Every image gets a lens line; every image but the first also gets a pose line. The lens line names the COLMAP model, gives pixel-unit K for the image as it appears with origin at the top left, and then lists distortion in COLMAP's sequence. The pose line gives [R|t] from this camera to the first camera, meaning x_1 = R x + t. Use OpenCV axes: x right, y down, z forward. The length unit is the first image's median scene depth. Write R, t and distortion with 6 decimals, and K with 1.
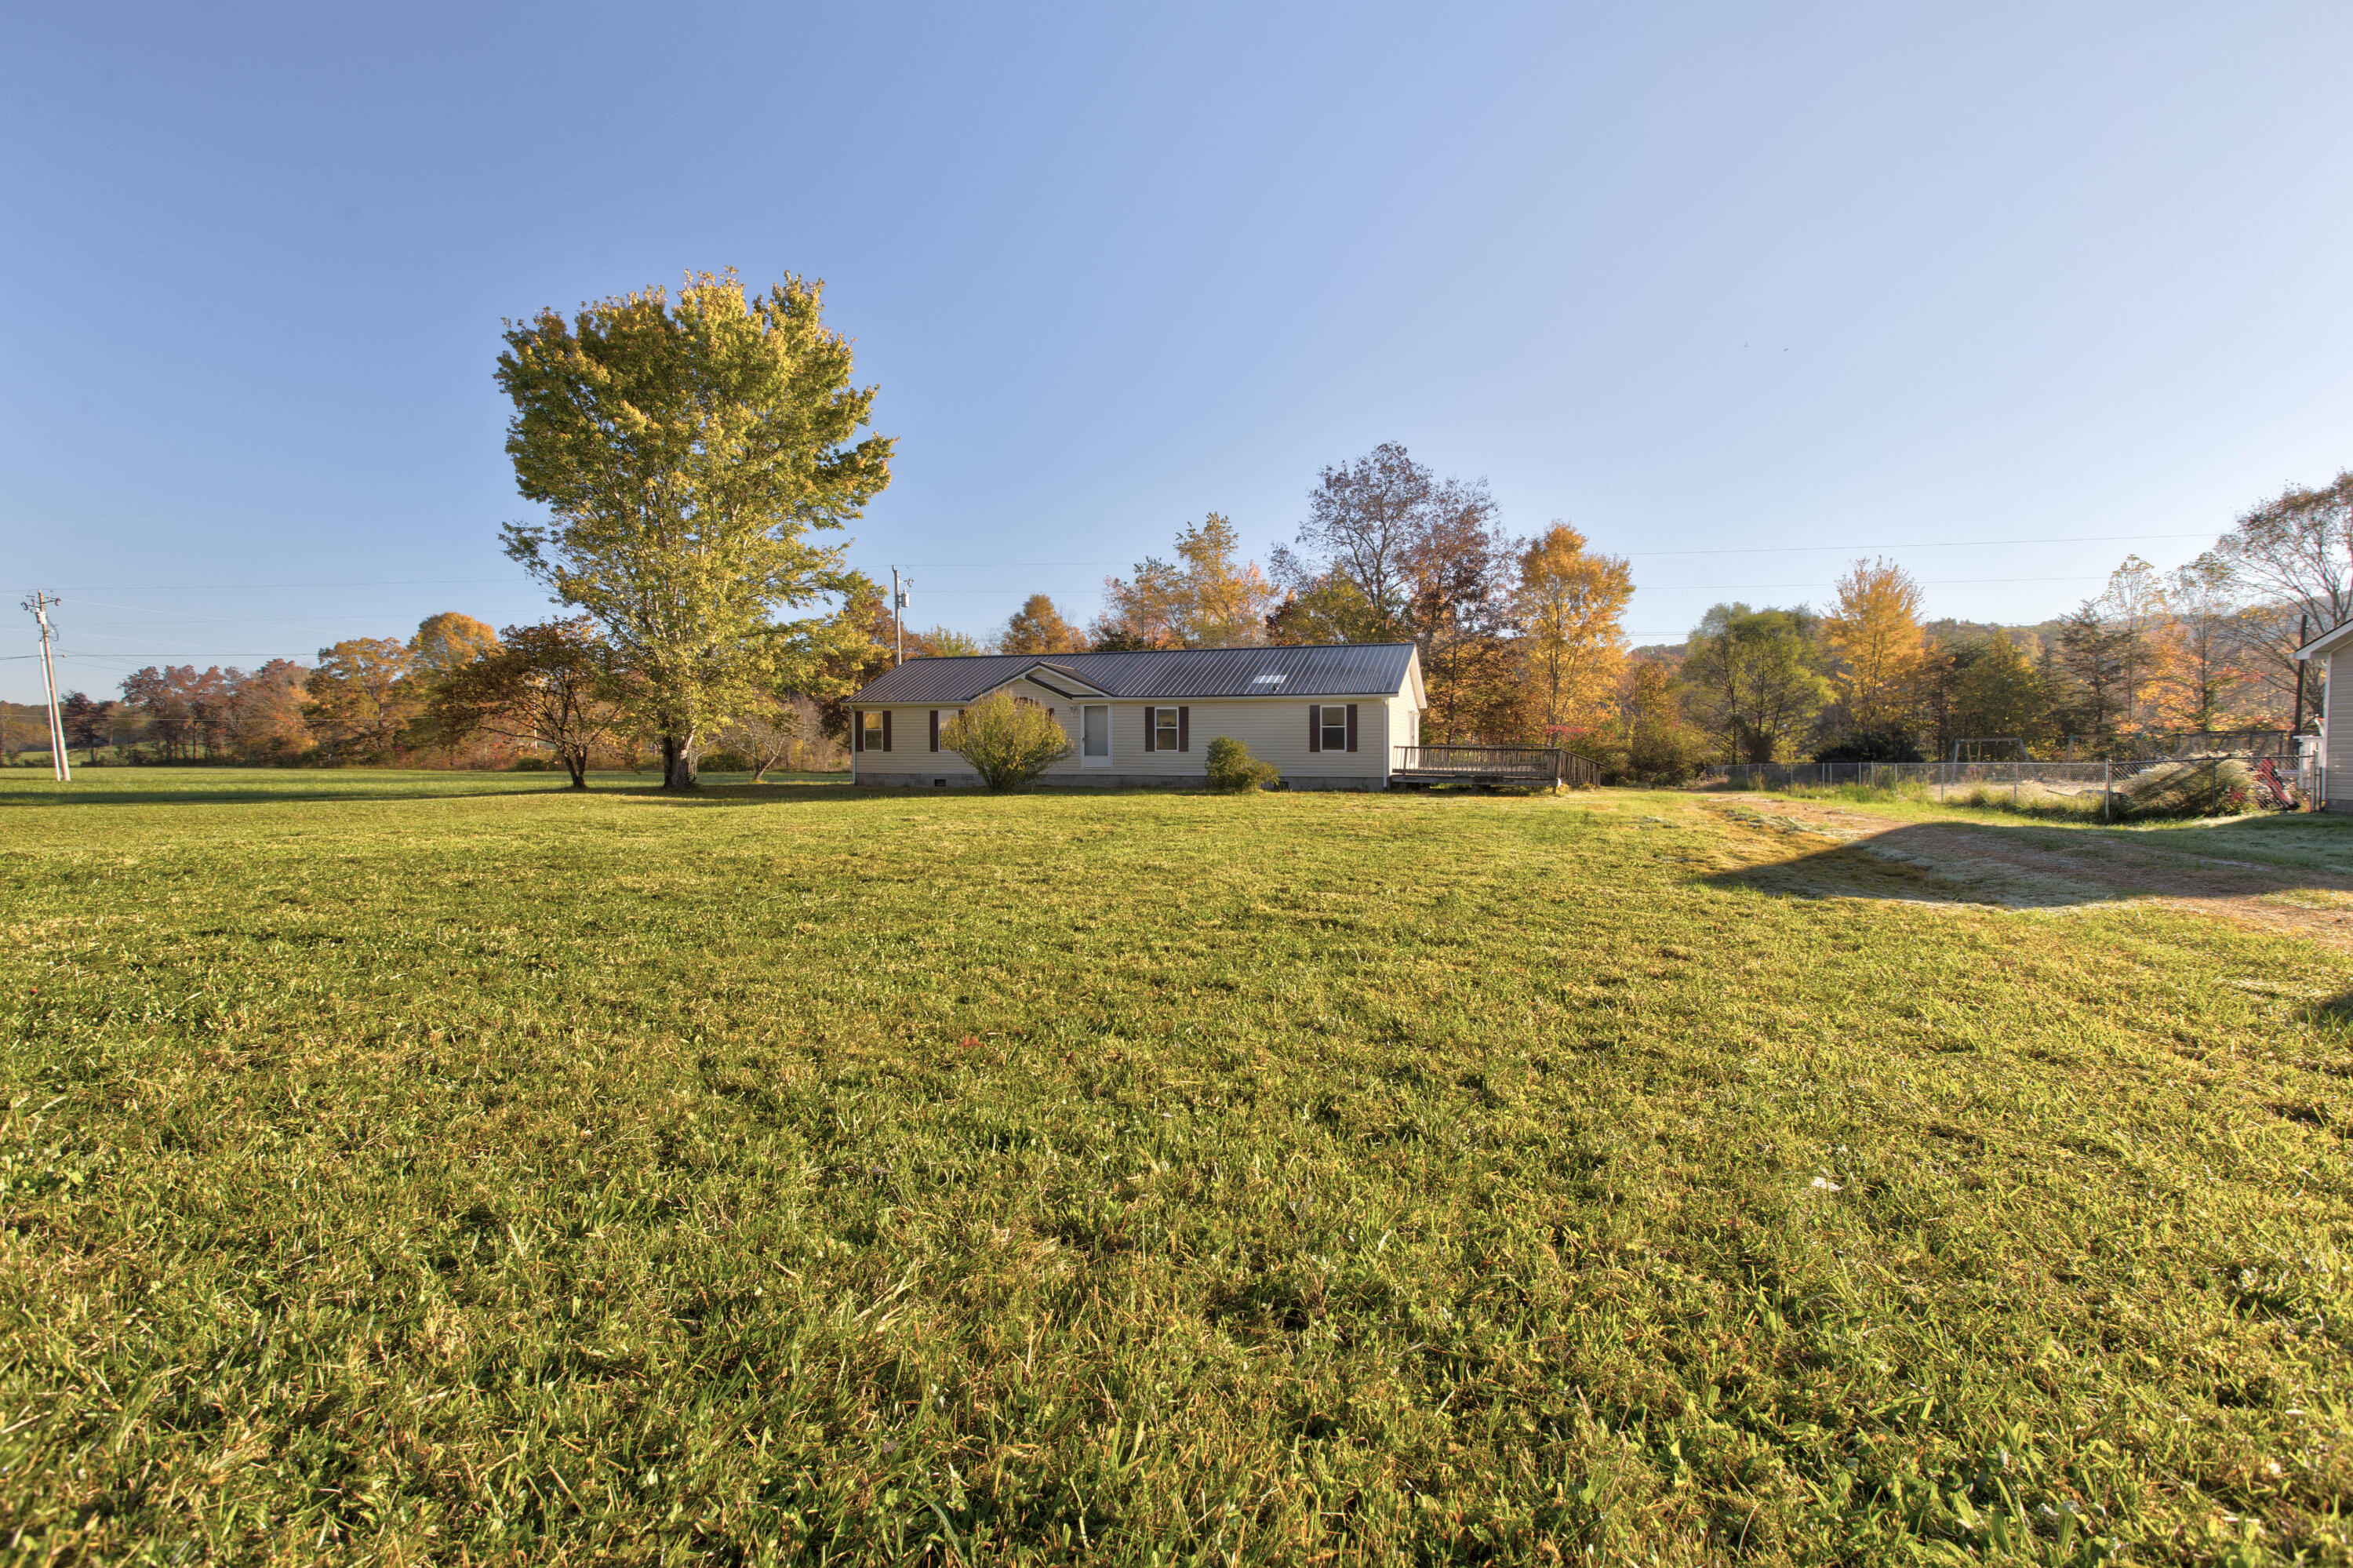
lens RADIAL K [[1078.7, 0, 1194.1], [0, 1078.7, 767.2], [0, 0, 1]] dist [-0.001500, -0.000397]
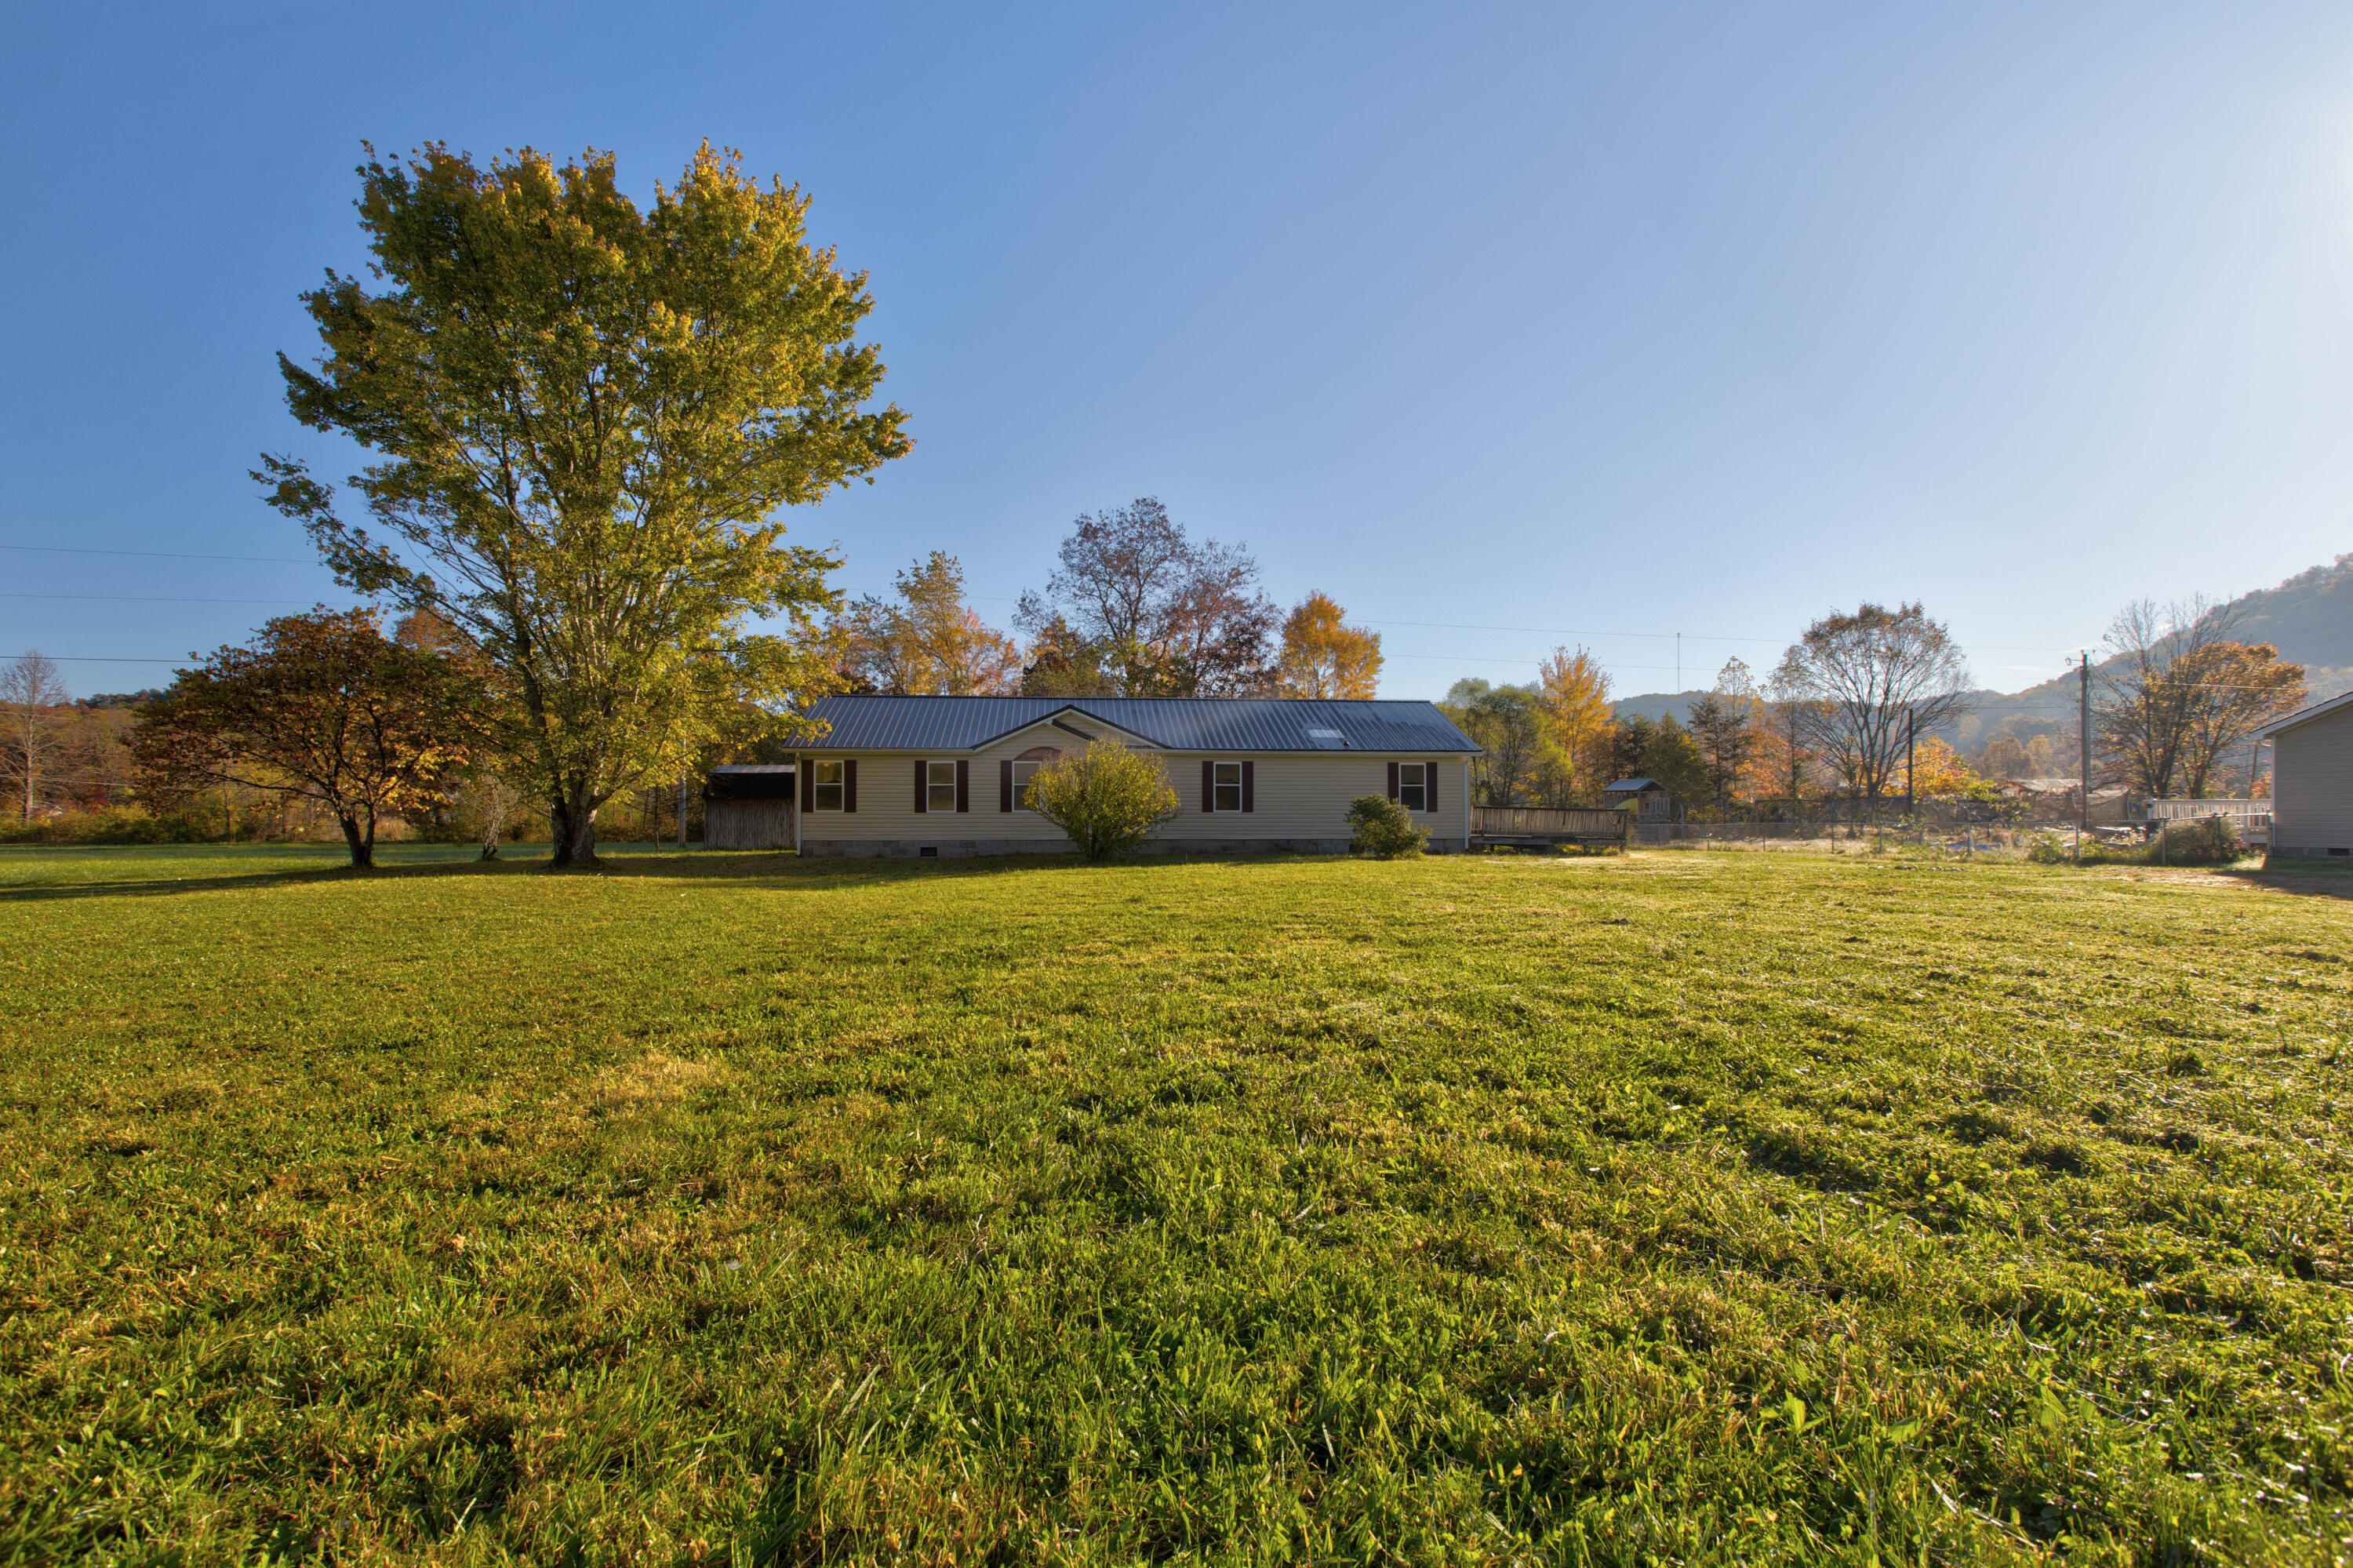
lens RADIAL K [[1078.7, 0, 1175.2], [0, 1078.7, 798.5], [0, 0, 1]] dist [-0.001500, -0.000397]
pose [[0.911788, 0.004744, 0.410633, -0.247777], [0.006371, 0.999649, -0.025696, -0.001818], [-0.410611, 0.026046, 0.911439, 0.122023]]
